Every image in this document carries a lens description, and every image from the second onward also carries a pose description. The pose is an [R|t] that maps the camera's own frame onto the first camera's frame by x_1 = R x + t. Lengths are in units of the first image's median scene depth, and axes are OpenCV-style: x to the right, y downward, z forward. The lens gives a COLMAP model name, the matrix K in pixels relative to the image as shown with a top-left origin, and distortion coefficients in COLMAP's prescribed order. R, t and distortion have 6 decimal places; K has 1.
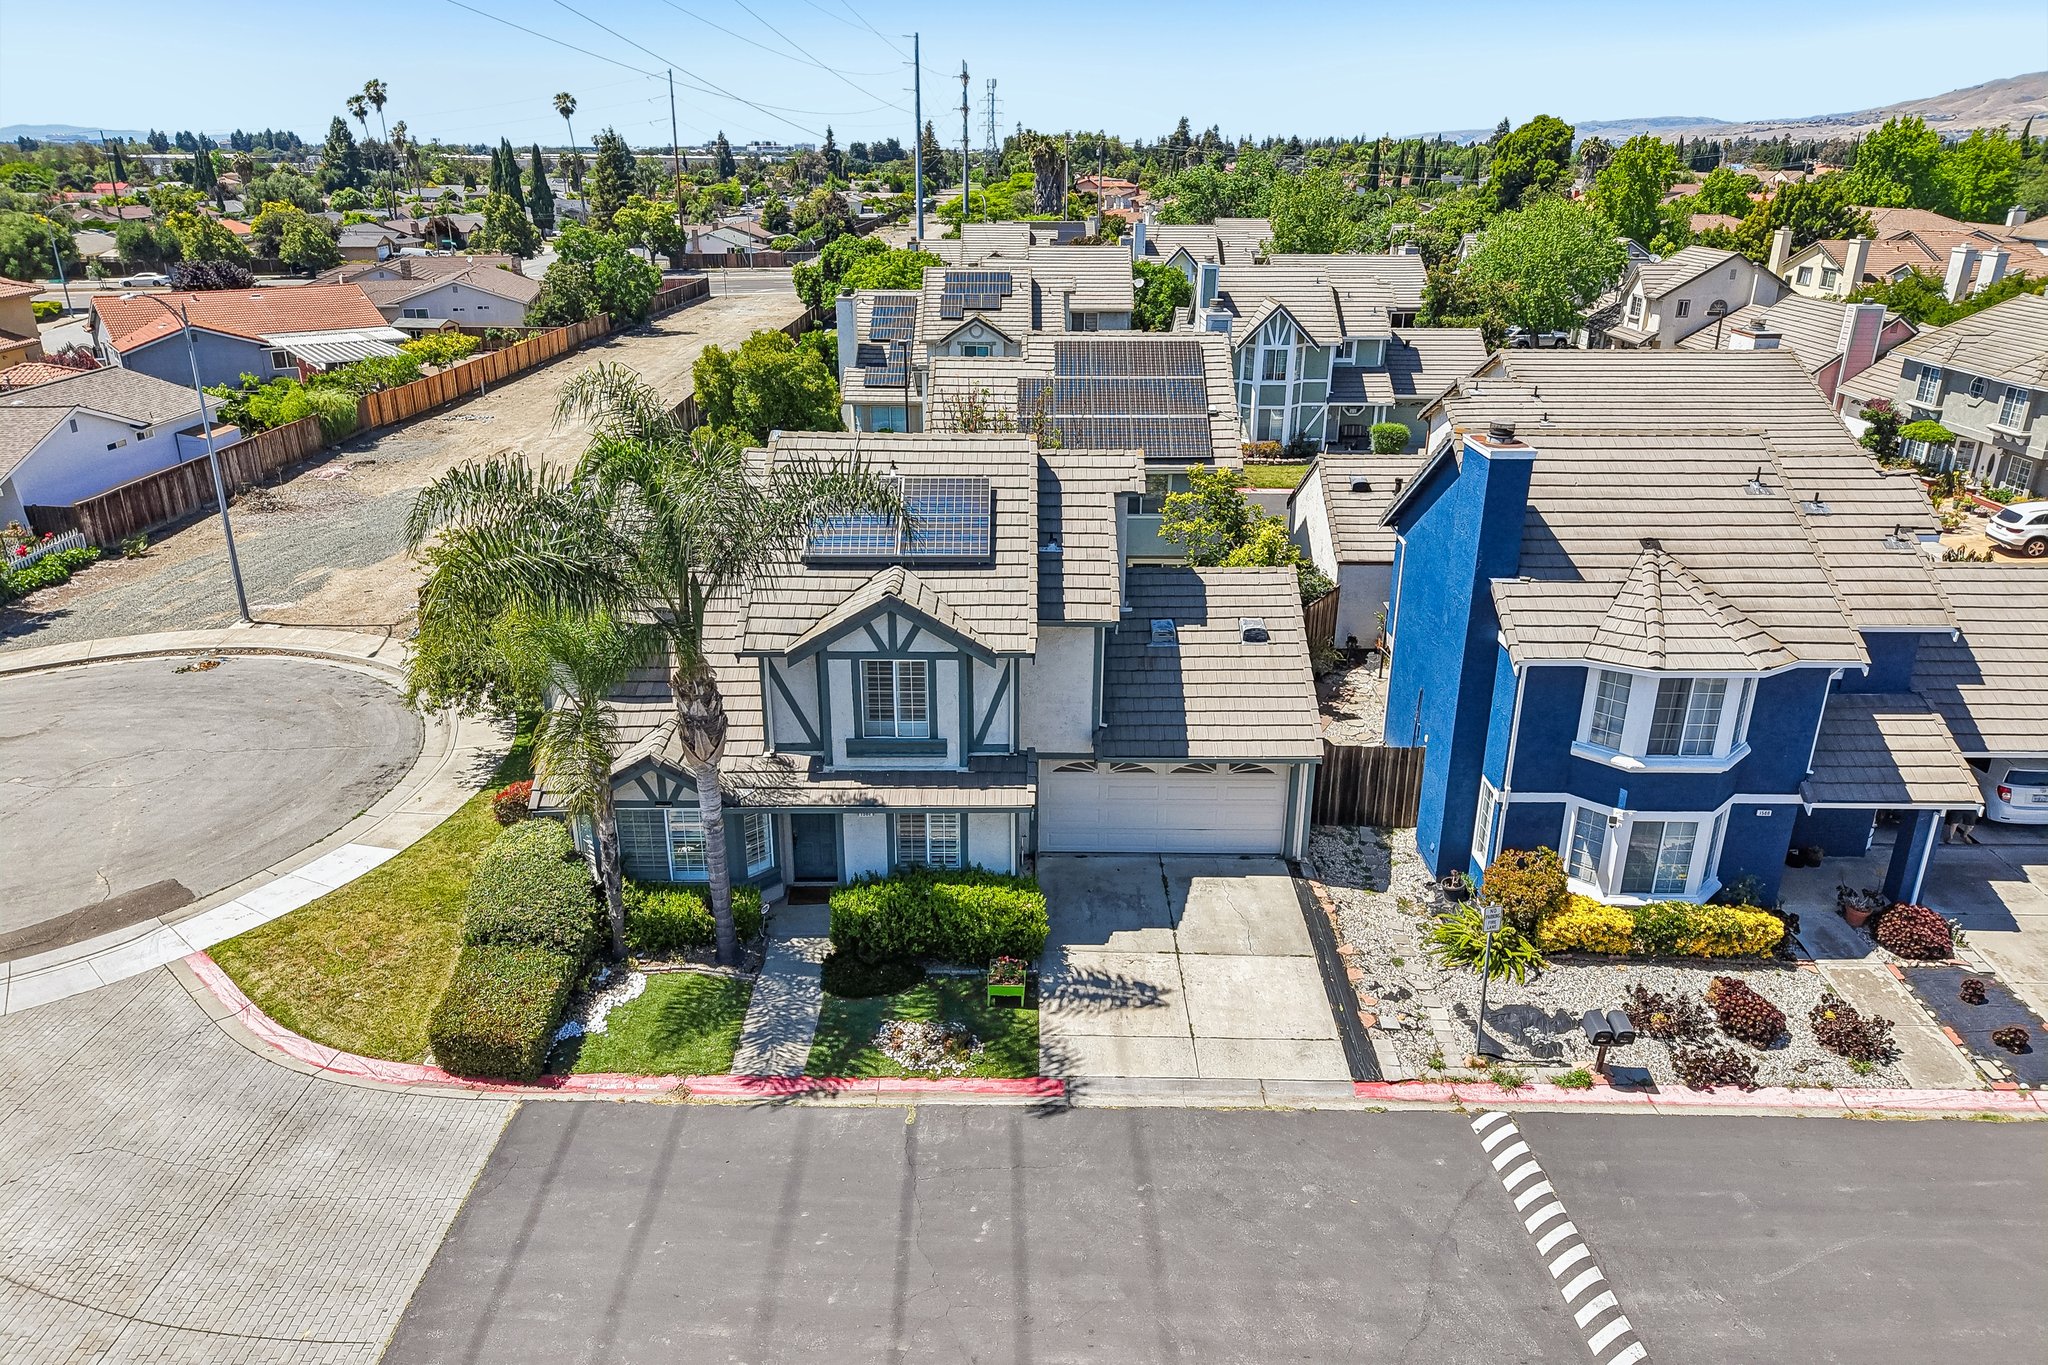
lens RADIAL K [[1340.0, 0, 1010.3], [0, 1340.0, 679.1], [0, 0, 1]] dist [0.003463, 0.001229]
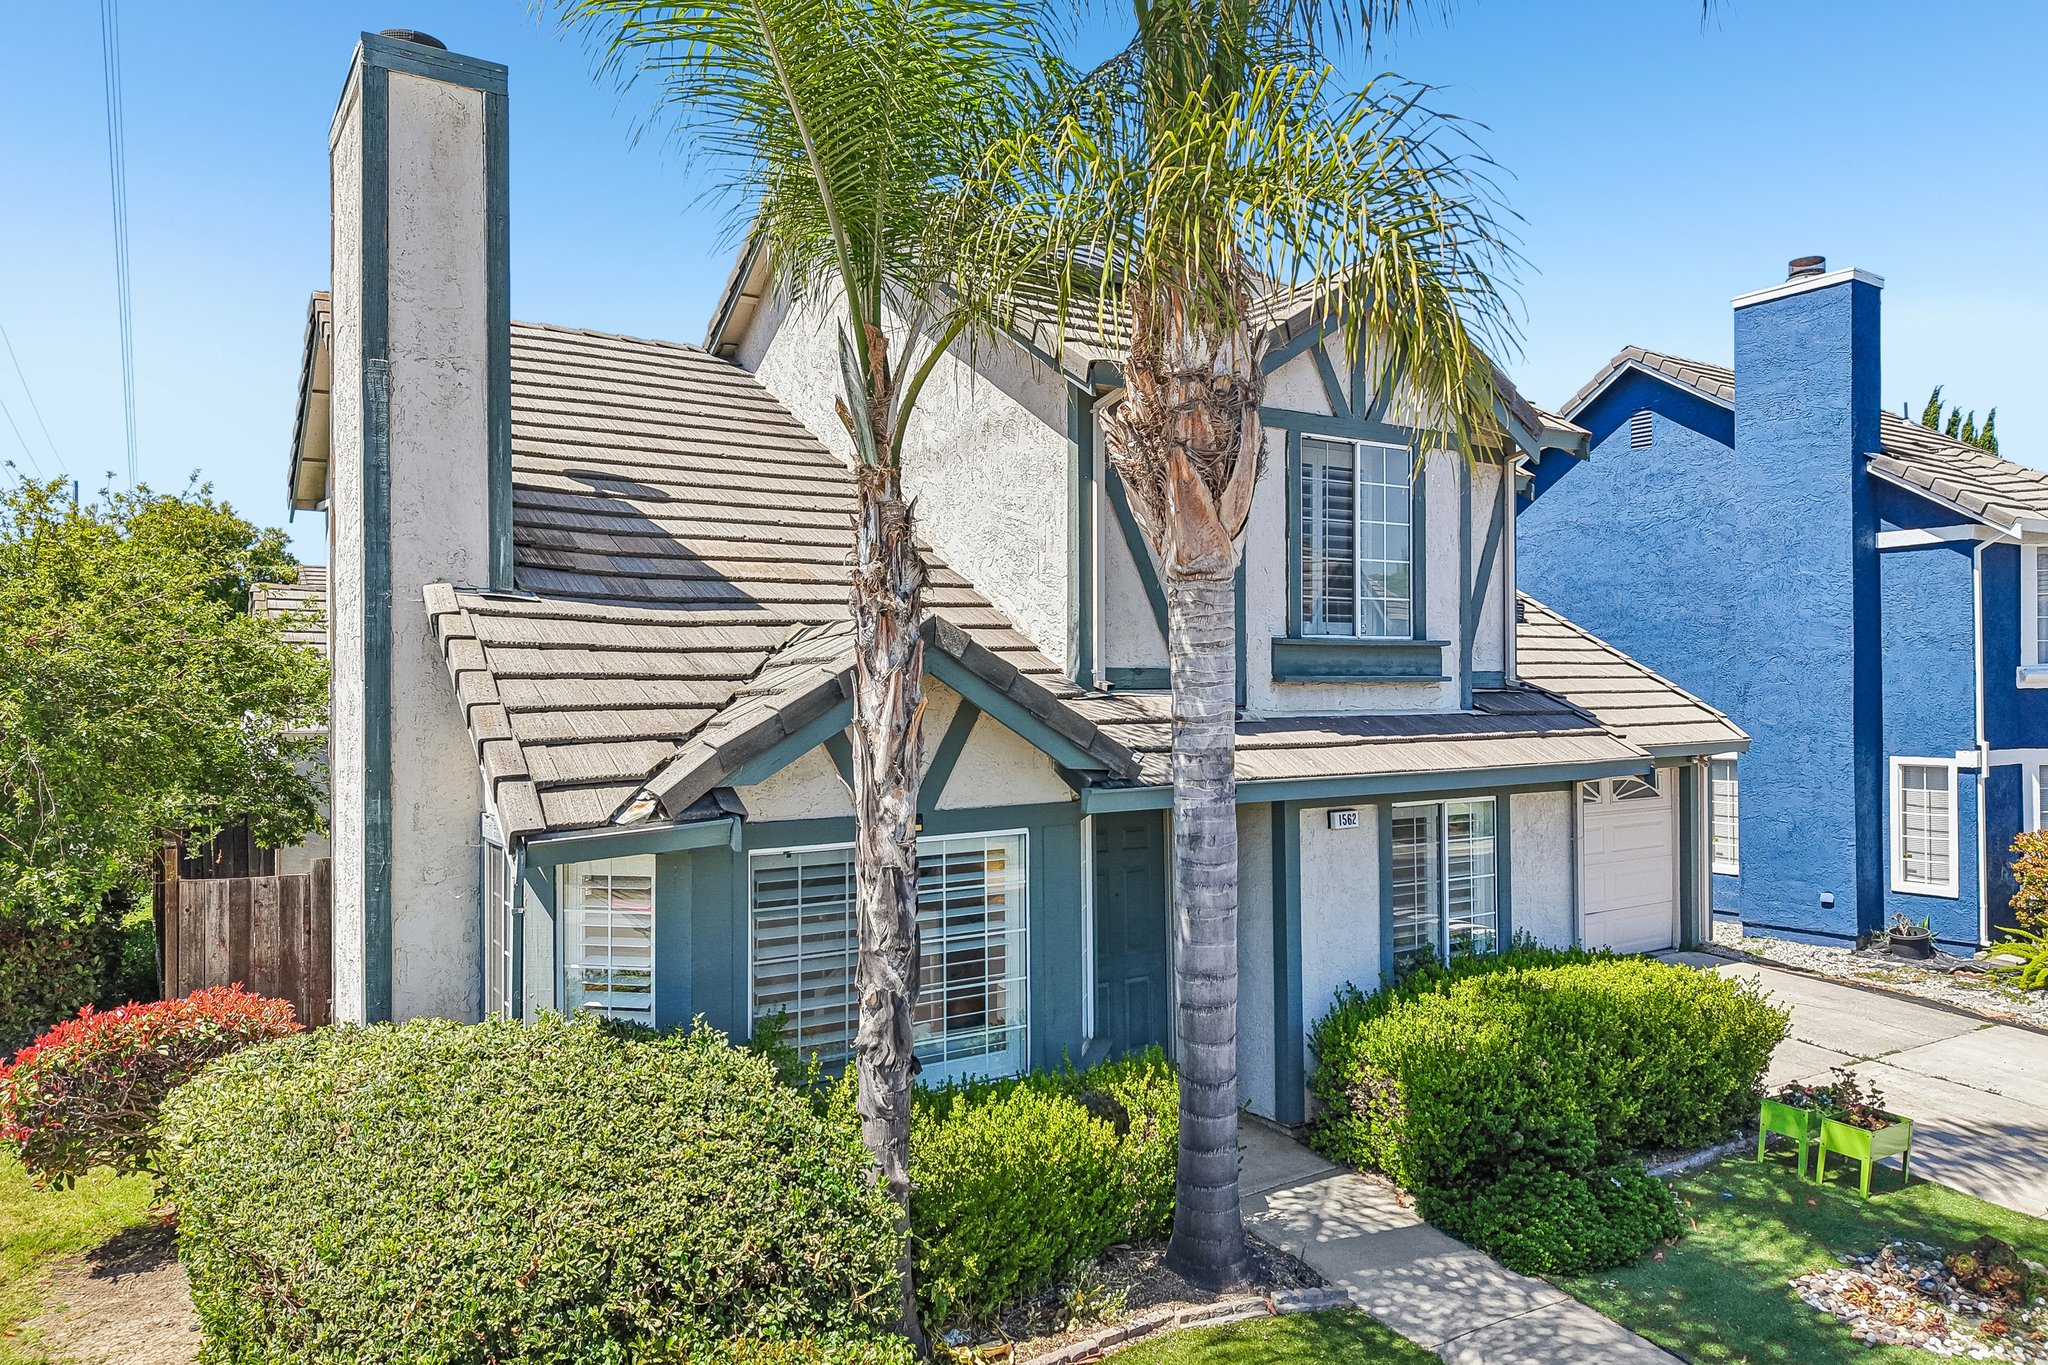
lens RADIAL K [[1340.0, 0, 1022.1], [0, 1340.0, 685.6], [0, 0, 1]] dist [0.003463, 0.001229]
pose [[0.838975, -0.000900, 0.544169, -0.406500], [0.204143, 0.927485, -0.313205, 0.170046], [-0.504427, 0.373860, 0.778320, 0.731013]]
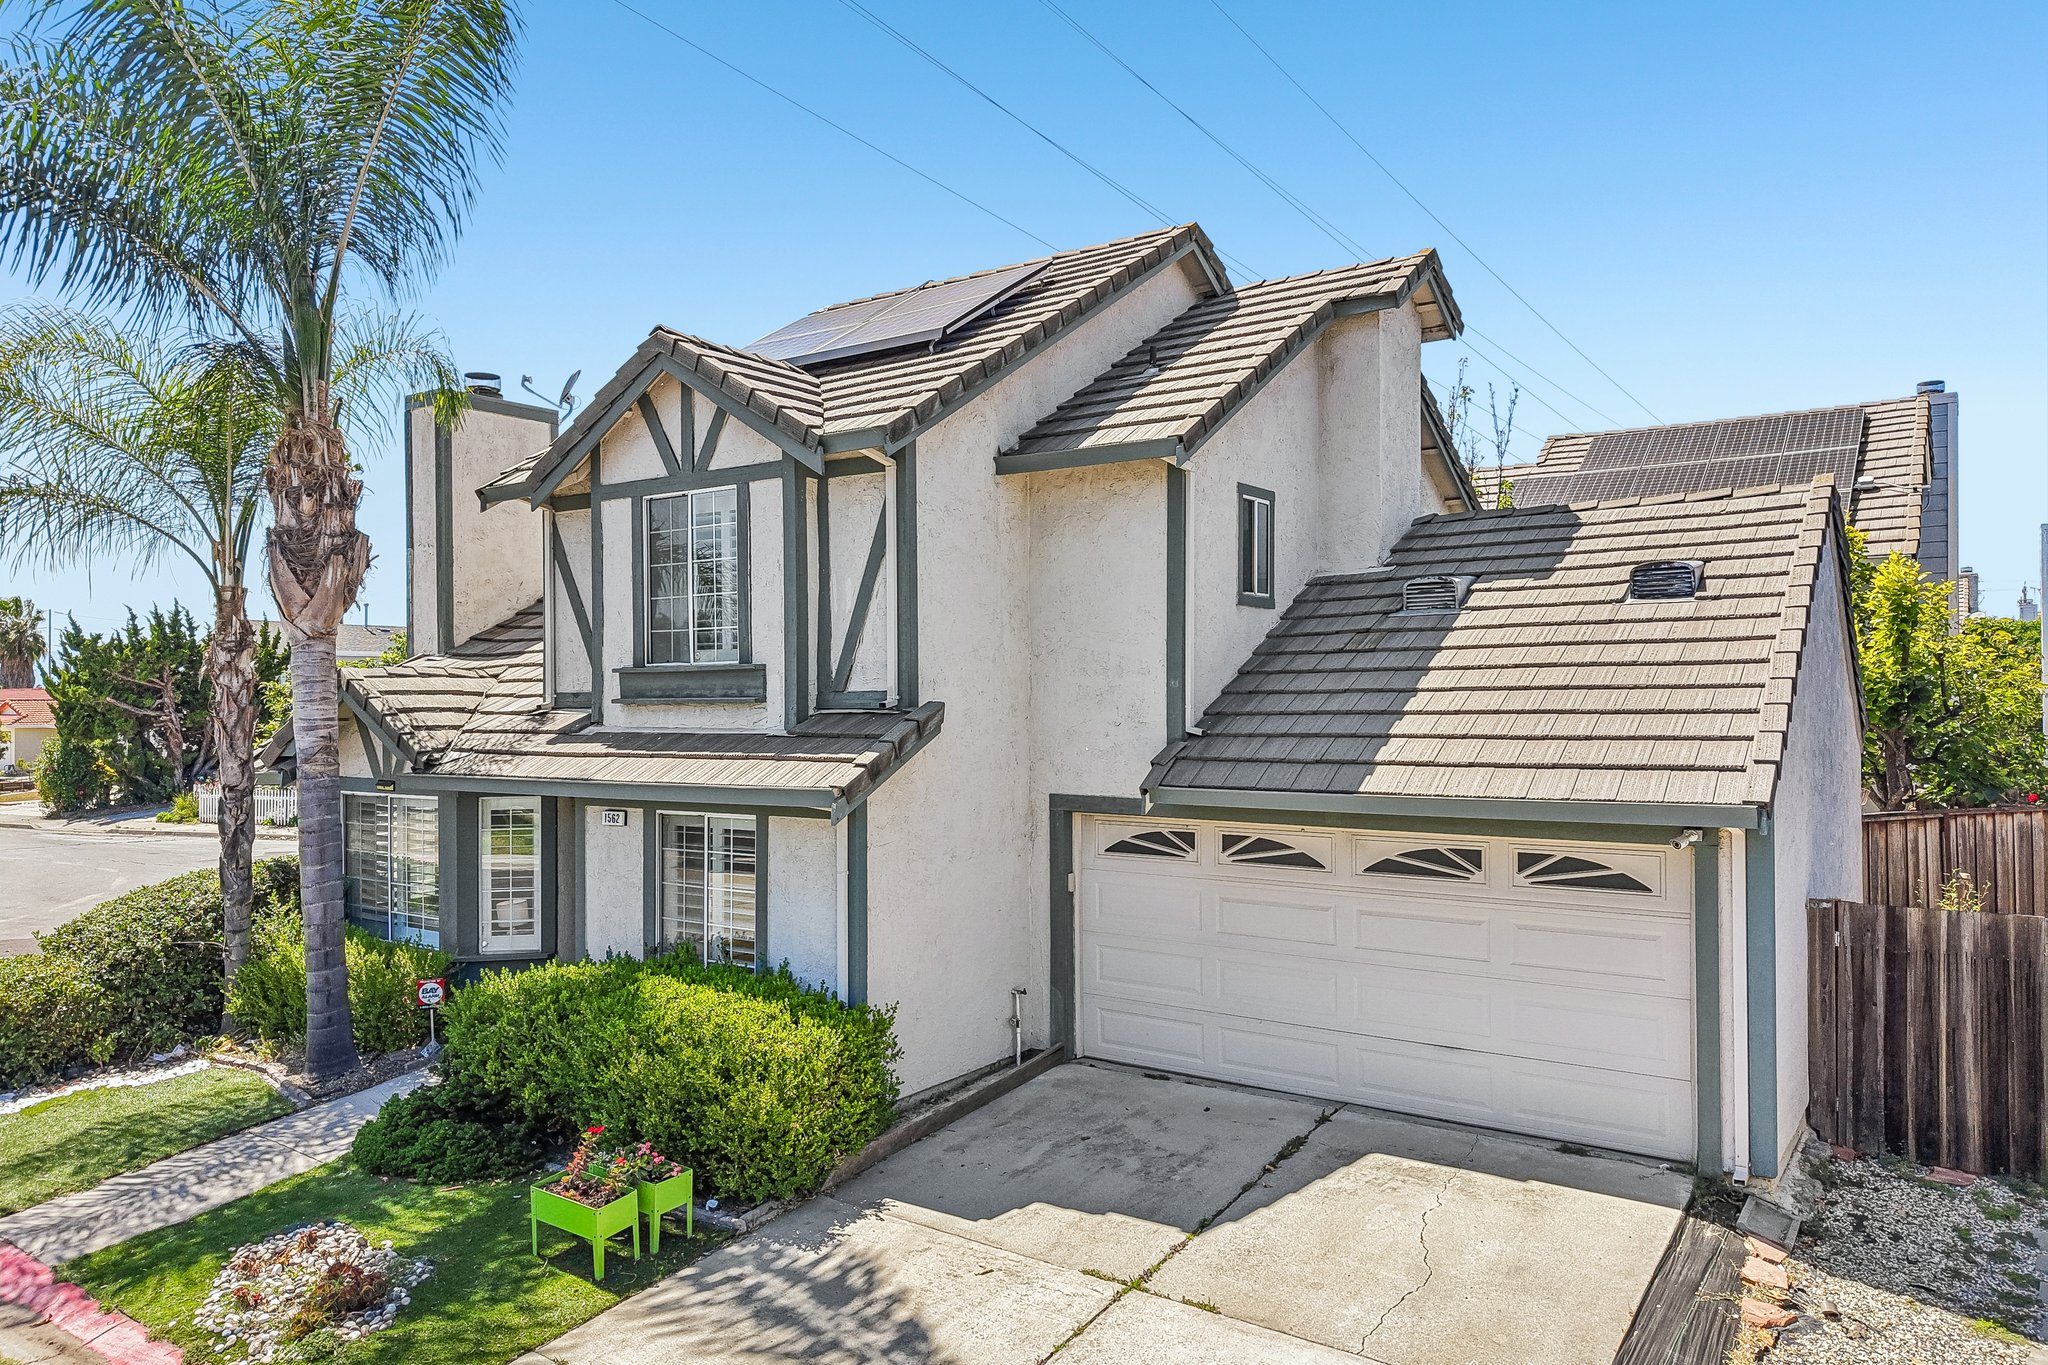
lens RADIAL K [[1340.0, 0, 1023.5], [0, 1340.0, 684.5], [0, 0, 1]] dist [0.003463, 0.001229]
pose [[0.827867, -0.008730, -0.560856, 0.285311], [-0.199338, 0.930032, -0.308715, 0.176544], [0.524309, 0.367375, 0.768203, 0.696847]]
